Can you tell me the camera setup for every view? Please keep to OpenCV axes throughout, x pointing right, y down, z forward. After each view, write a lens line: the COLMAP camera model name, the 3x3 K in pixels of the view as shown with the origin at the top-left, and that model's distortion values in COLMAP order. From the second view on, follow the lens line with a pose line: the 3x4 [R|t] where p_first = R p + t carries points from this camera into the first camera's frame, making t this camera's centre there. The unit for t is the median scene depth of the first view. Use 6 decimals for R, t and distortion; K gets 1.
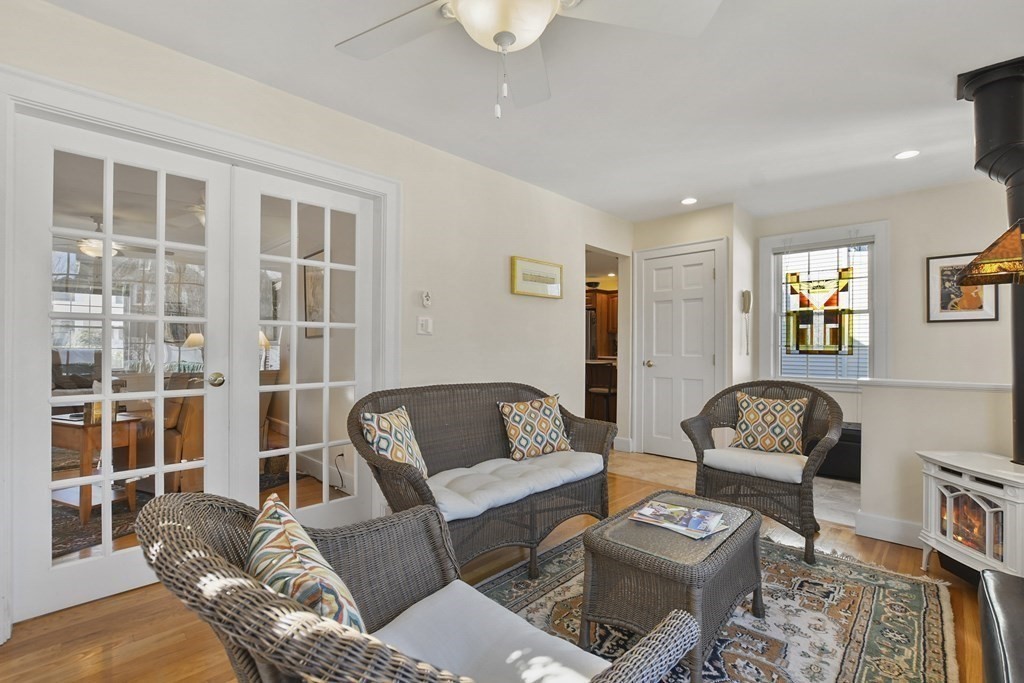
lens RADIAL K [[452.0, 0, 502.4], [0, 452.0, 342.3], [0, 0, 1]] dist [-0.015601, 0.003039]
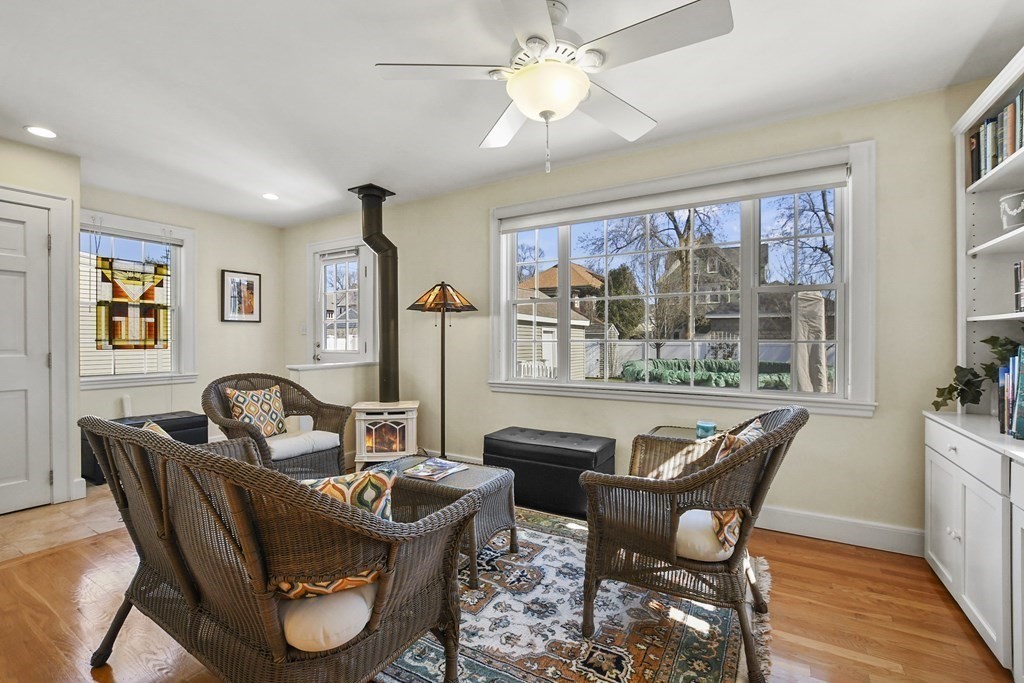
lens RADIAL K [[452.0, 0, 501.7], [0, 452.0, 341.7], [0, 0, 1]] dist [-0.015601, 0.003039]
pose [[-0.226689, -0.008592, 0.973929, -0.407699], [-0.011084, 0.999919, 0.006241, -0.003166], [-0.973904, -0.009381, -0.226766, 0.460467]]
